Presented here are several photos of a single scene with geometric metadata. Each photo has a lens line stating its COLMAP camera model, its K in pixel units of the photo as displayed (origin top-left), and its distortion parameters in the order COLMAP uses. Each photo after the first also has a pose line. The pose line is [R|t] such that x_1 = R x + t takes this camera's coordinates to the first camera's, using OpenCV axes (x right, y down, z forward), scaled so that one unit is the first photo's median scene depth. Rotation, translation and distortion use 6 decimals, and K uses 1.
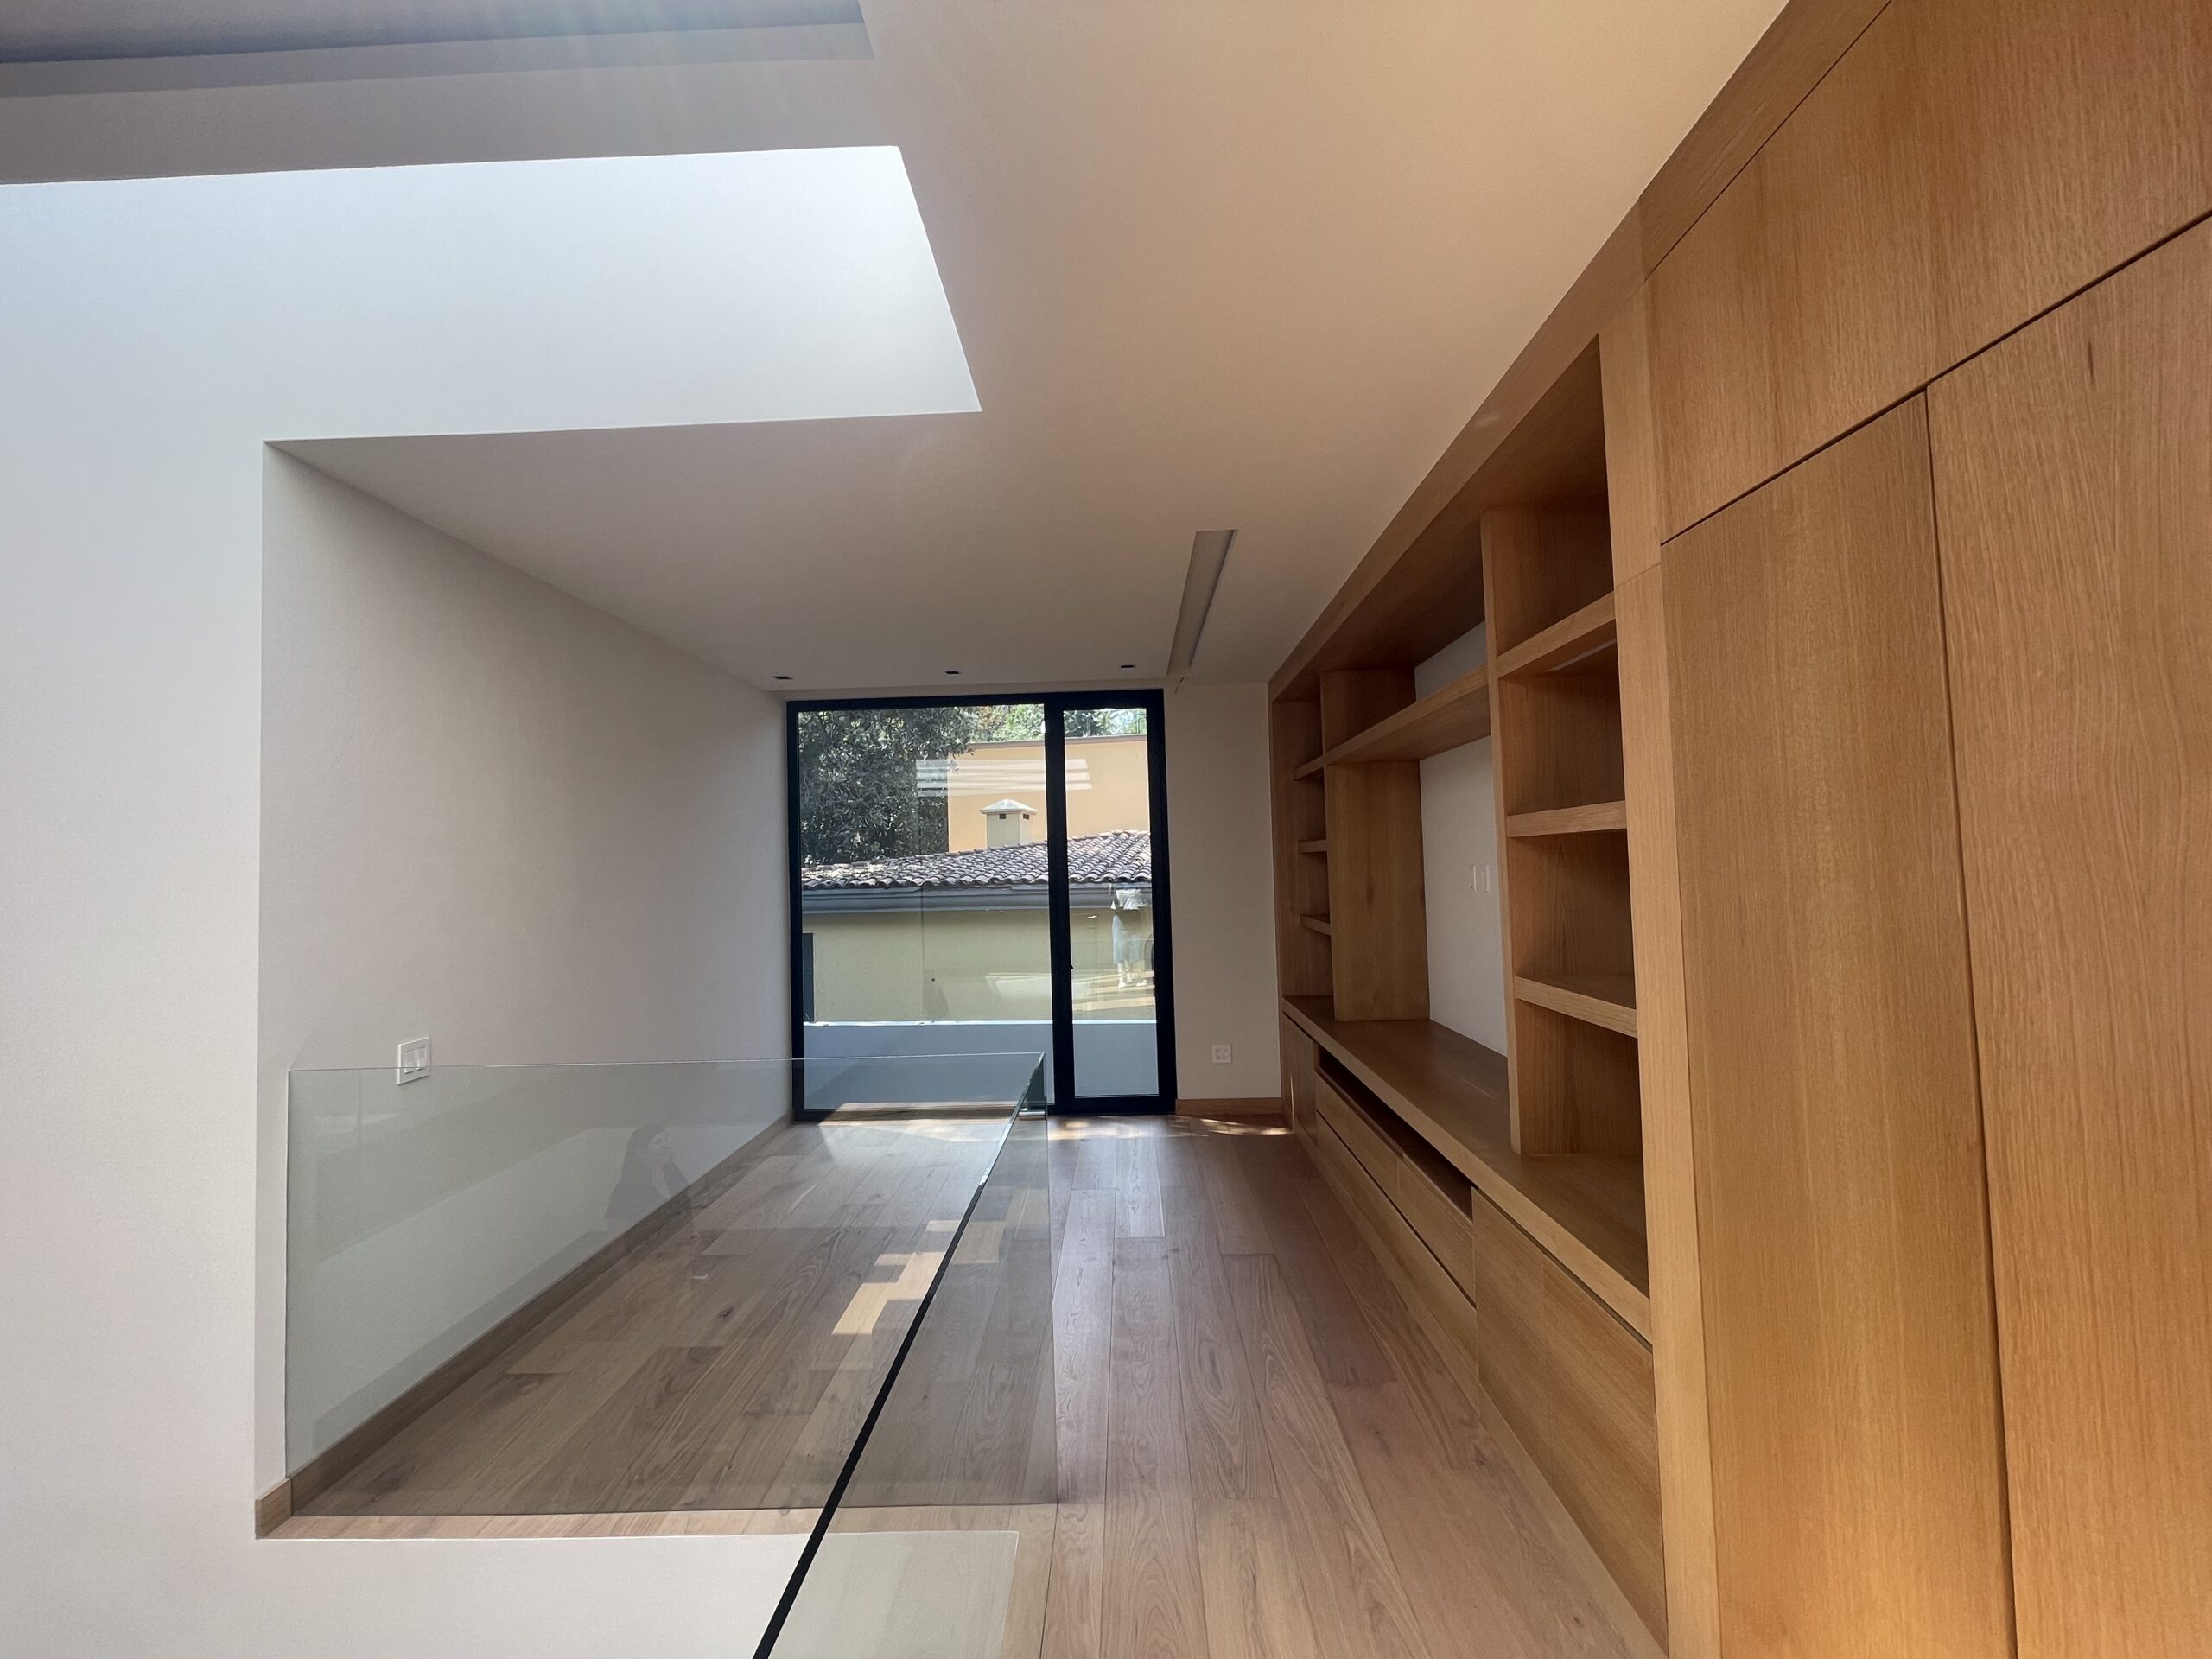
lens RADIAL K [[897.7, 0, 1108.5], [0, 897.7, 827.1], [0, 0, 1]] dist [-0.001489, 0.000797]
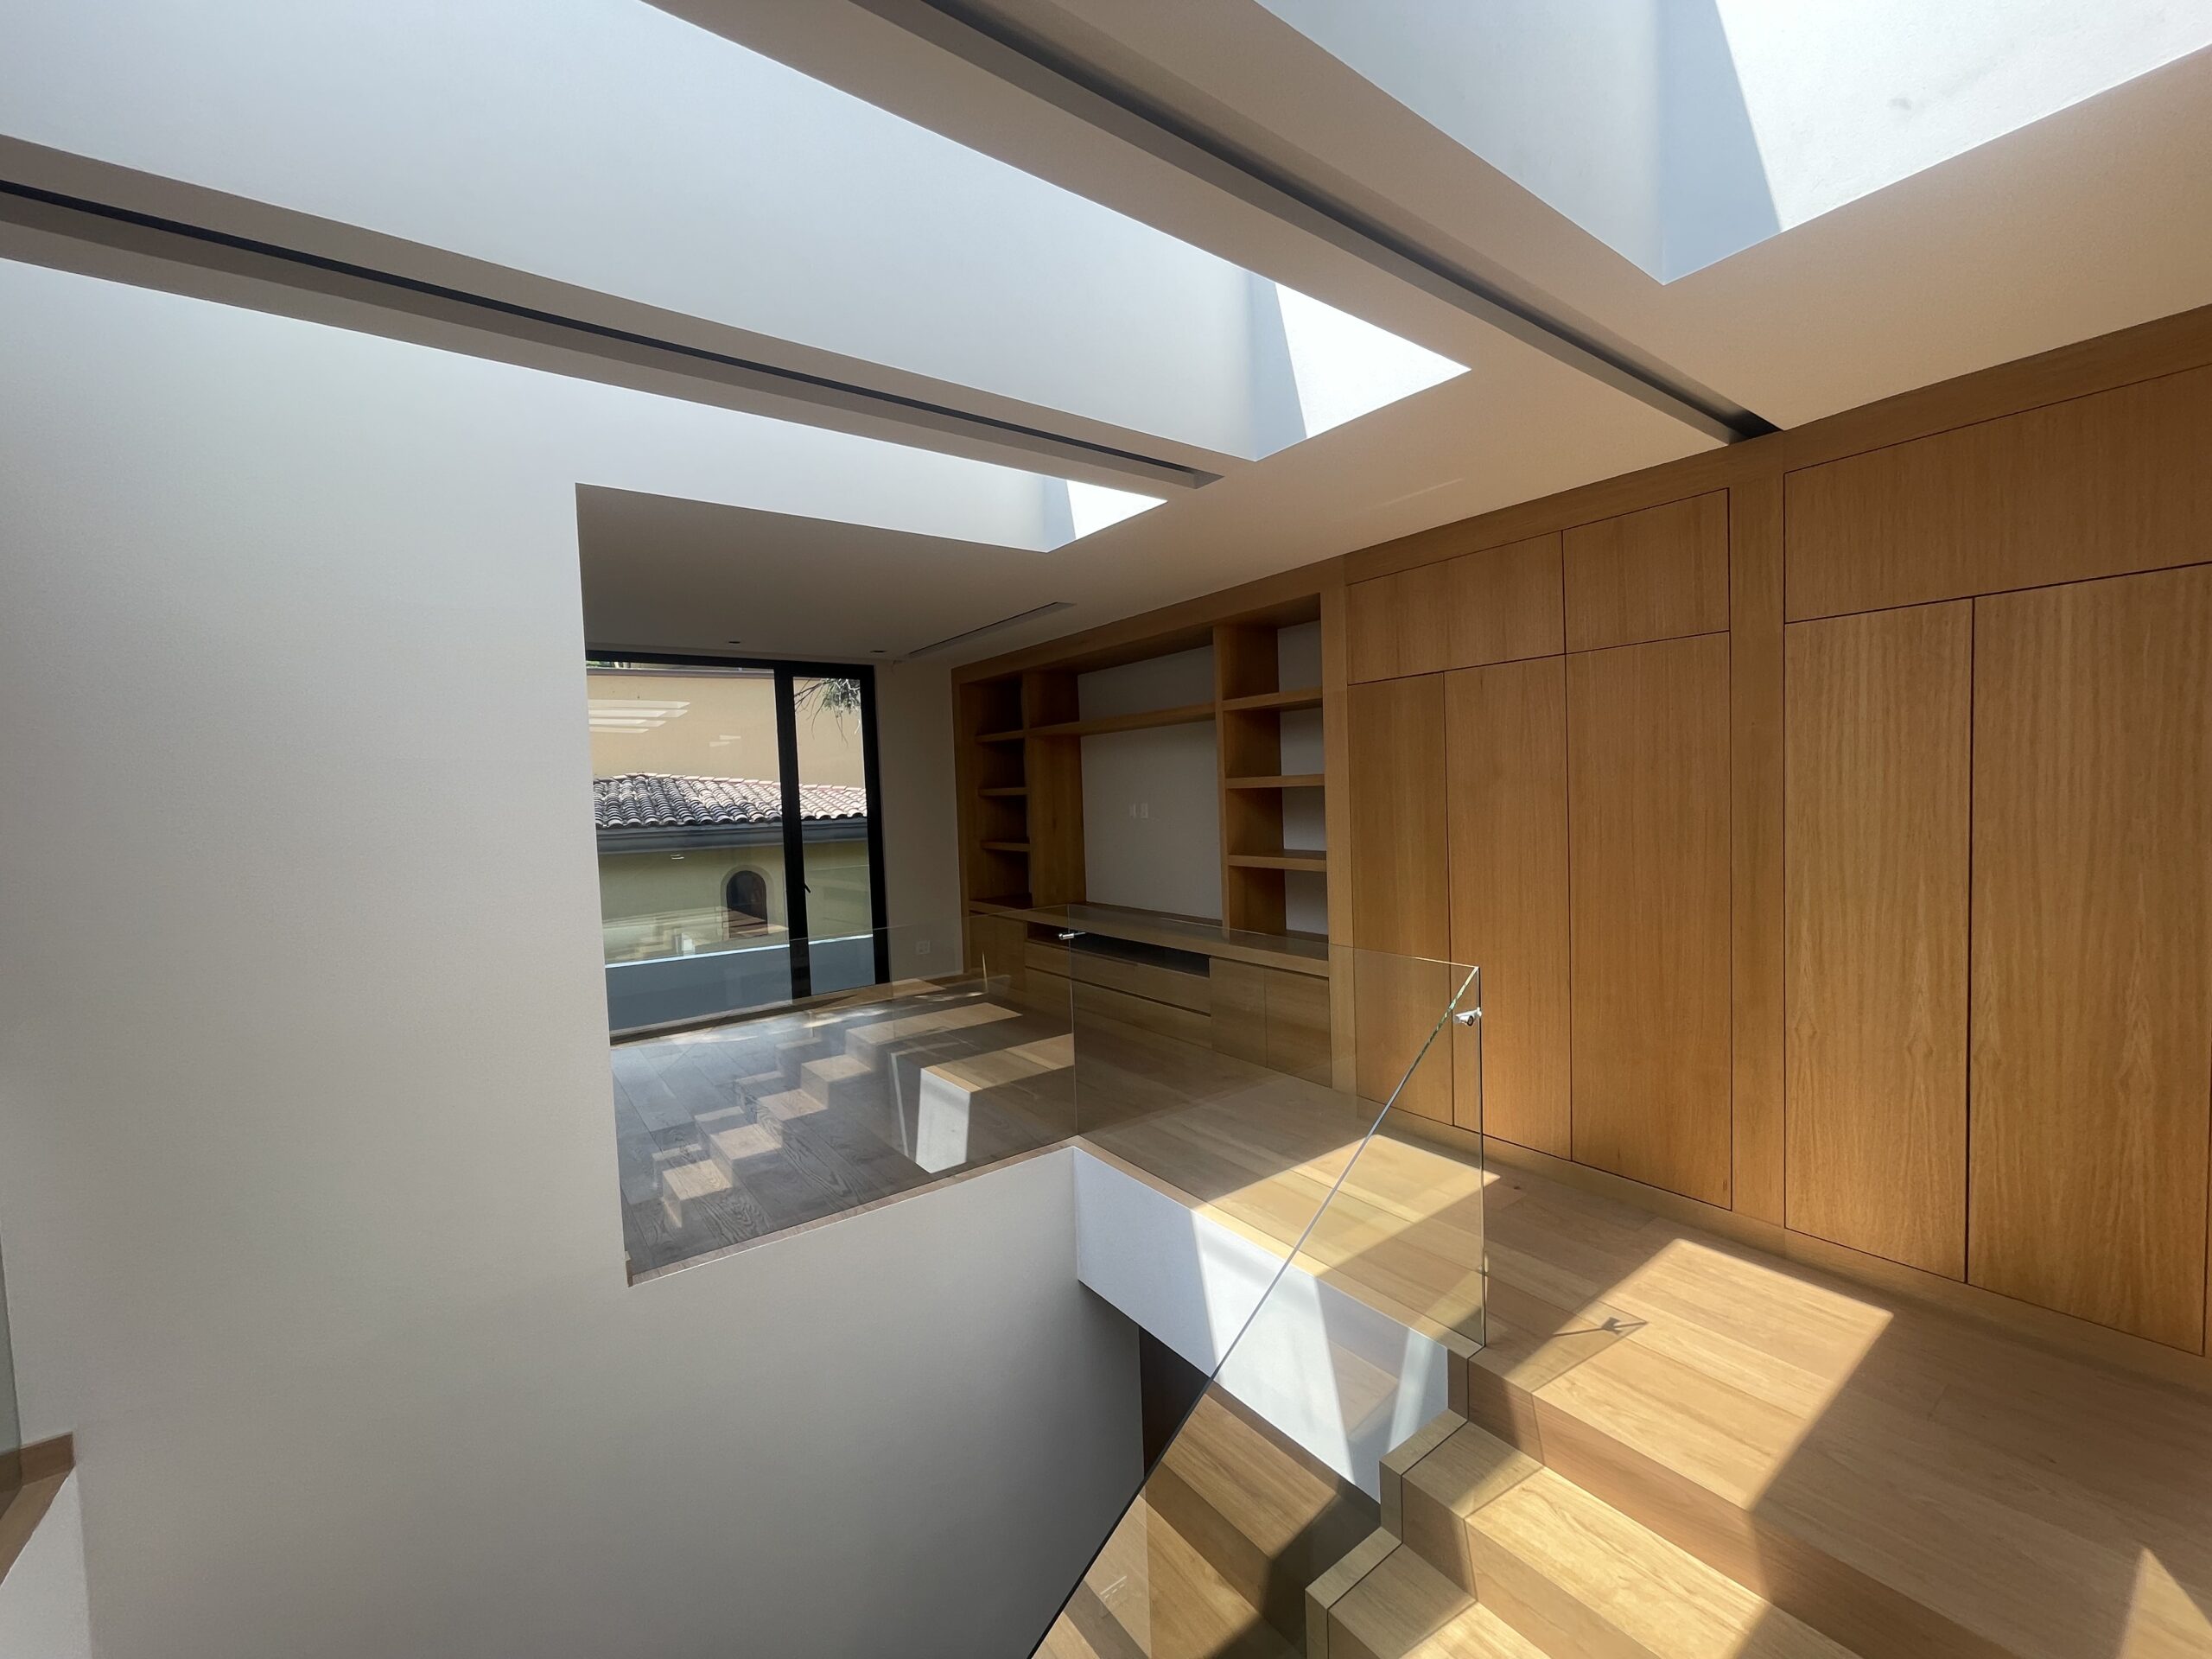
lens RADIAL K [[897.7, 0, 1111.5], [0, 897.7, 825.7], [0, 0, 1]] dist [-0.001489, 0.000797]
pose [[0.785608, -0.024034, 0.618257, -0.573284], [-0.014585, 0.998248, 0.057339, -0.010512], [-0.618552, -0.054063, 0.783881, -0.253778]]
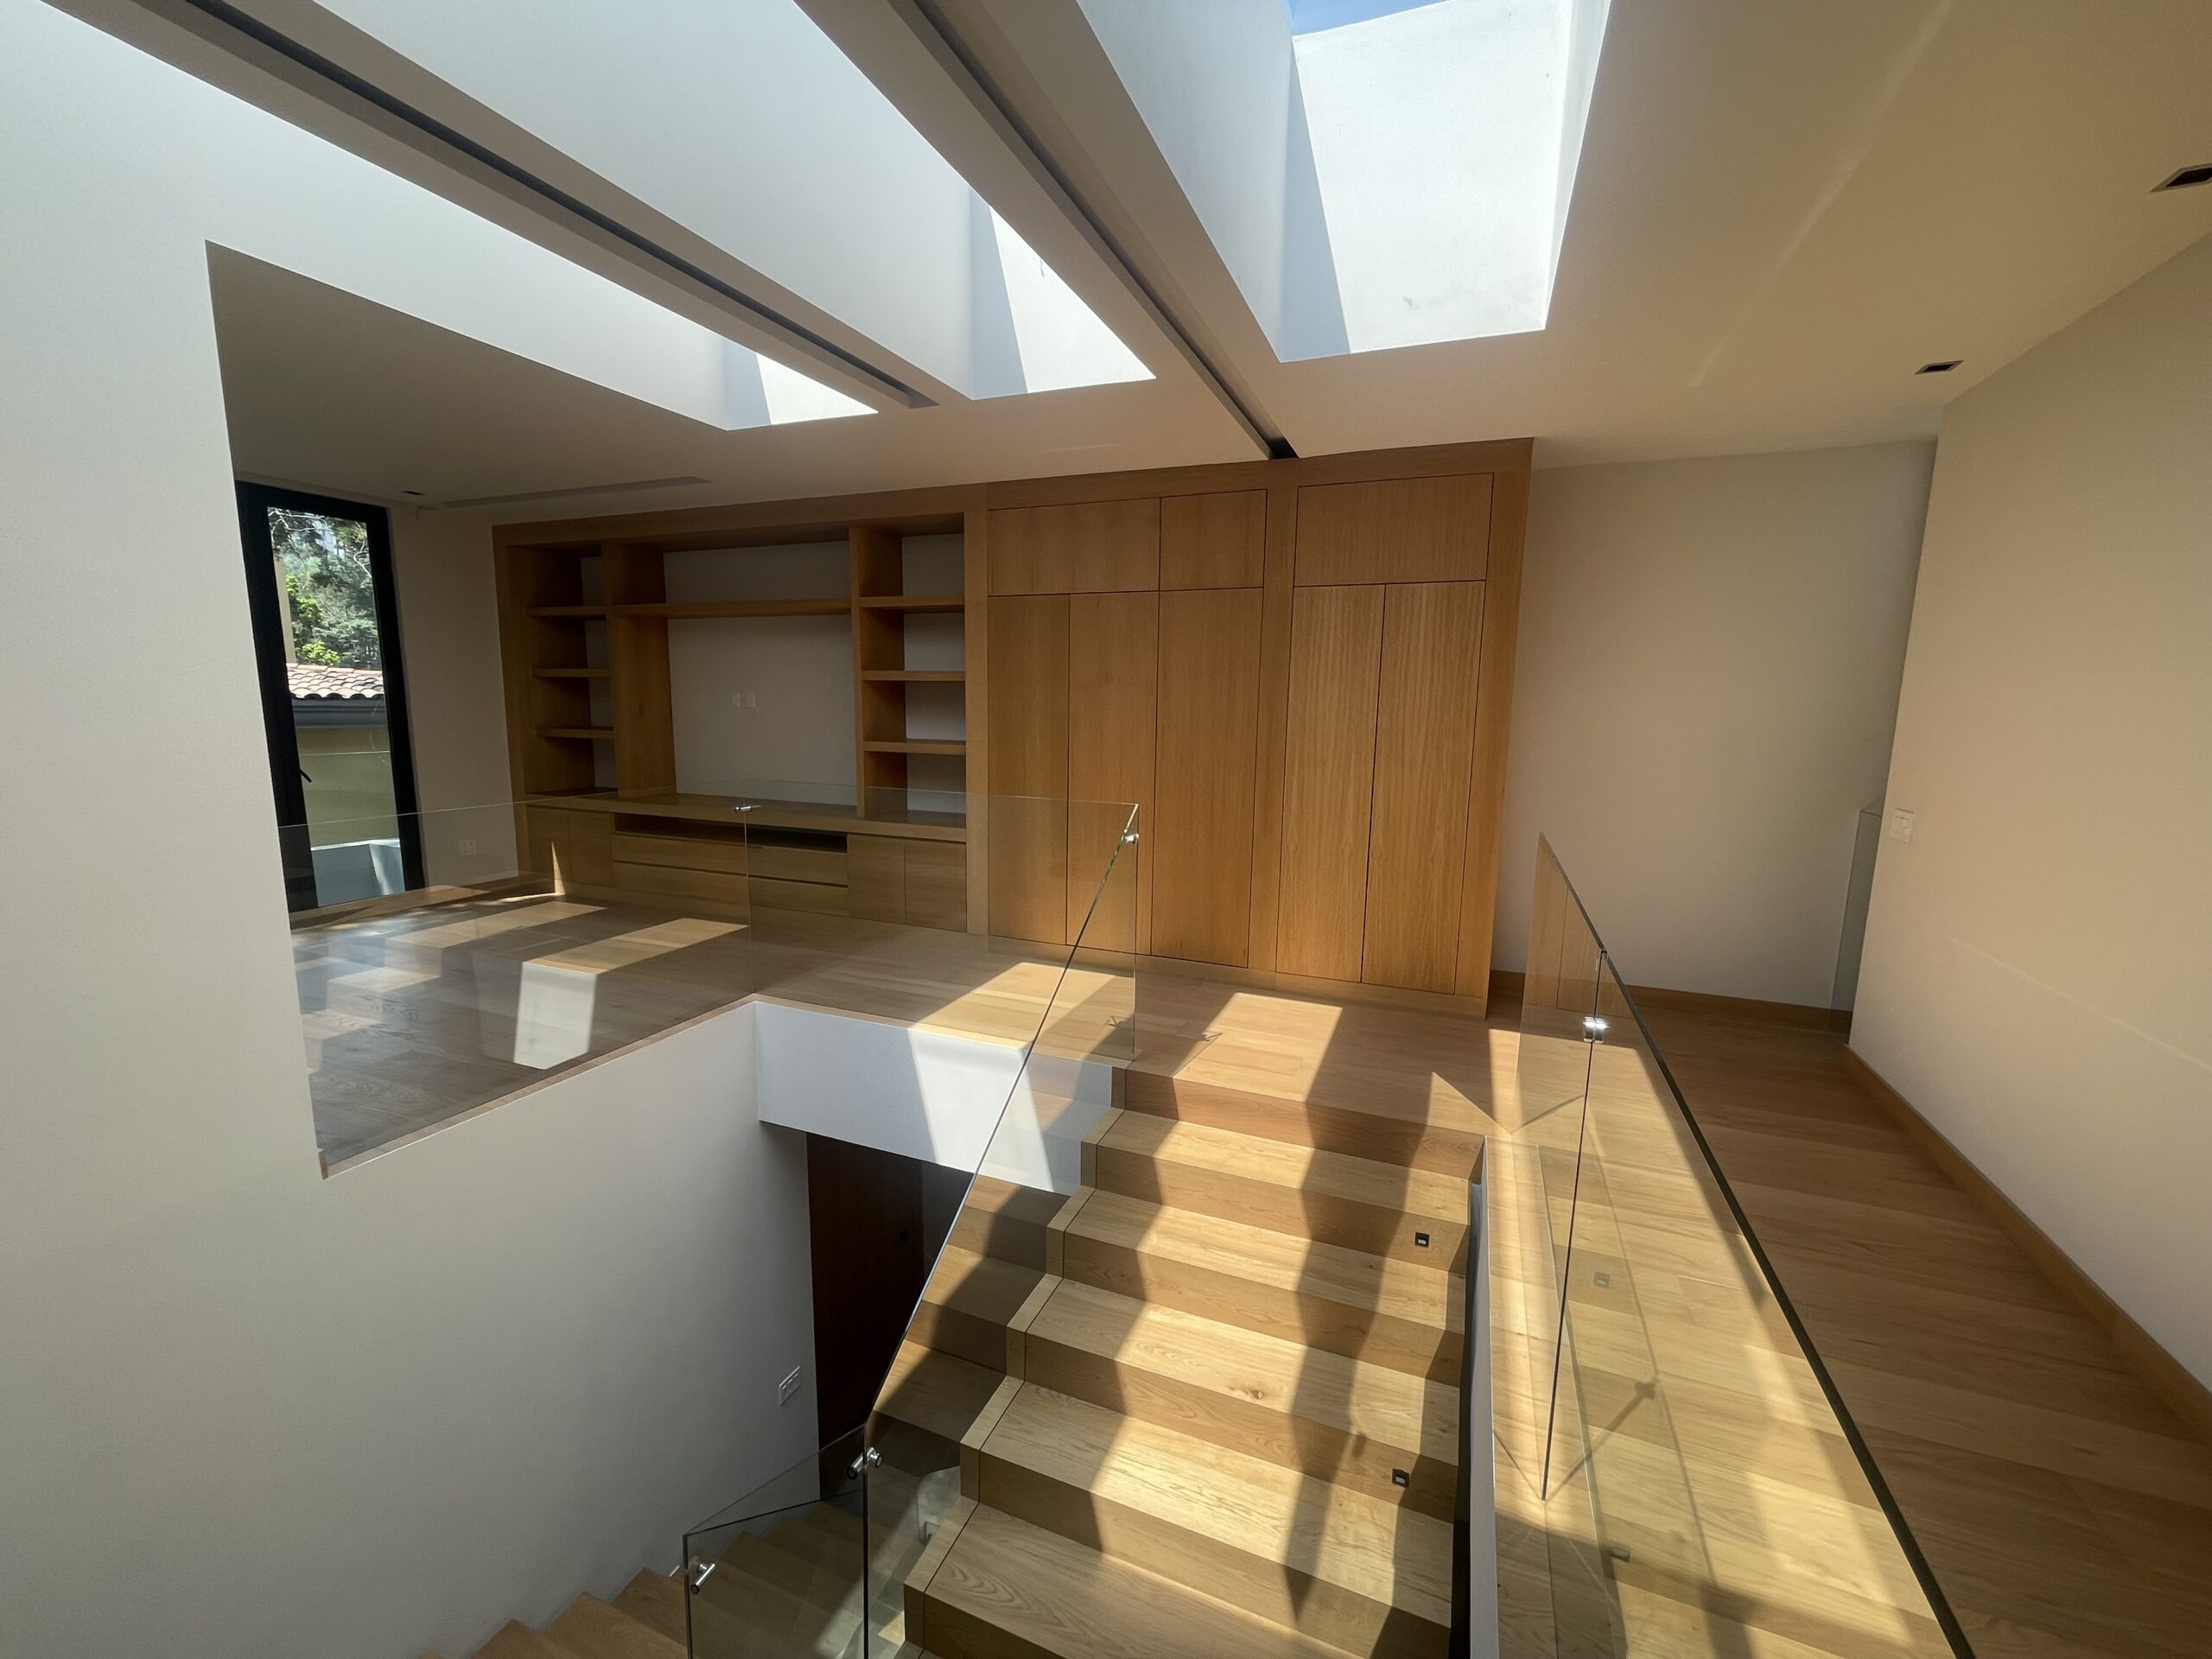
lens RADIAL K [[897.7, 0, 1105.0], [0, 897.7, 831.3], [0, 0, 1]] dist [-0.001489, 0.000797]
pose [[0.341678, -0.102375, 0.934224, -0.823613], [-0.067496, 0.988809, 0.133042, 0.024797], [-0.937390, -0.108514, 0.330945, -0.202221]]
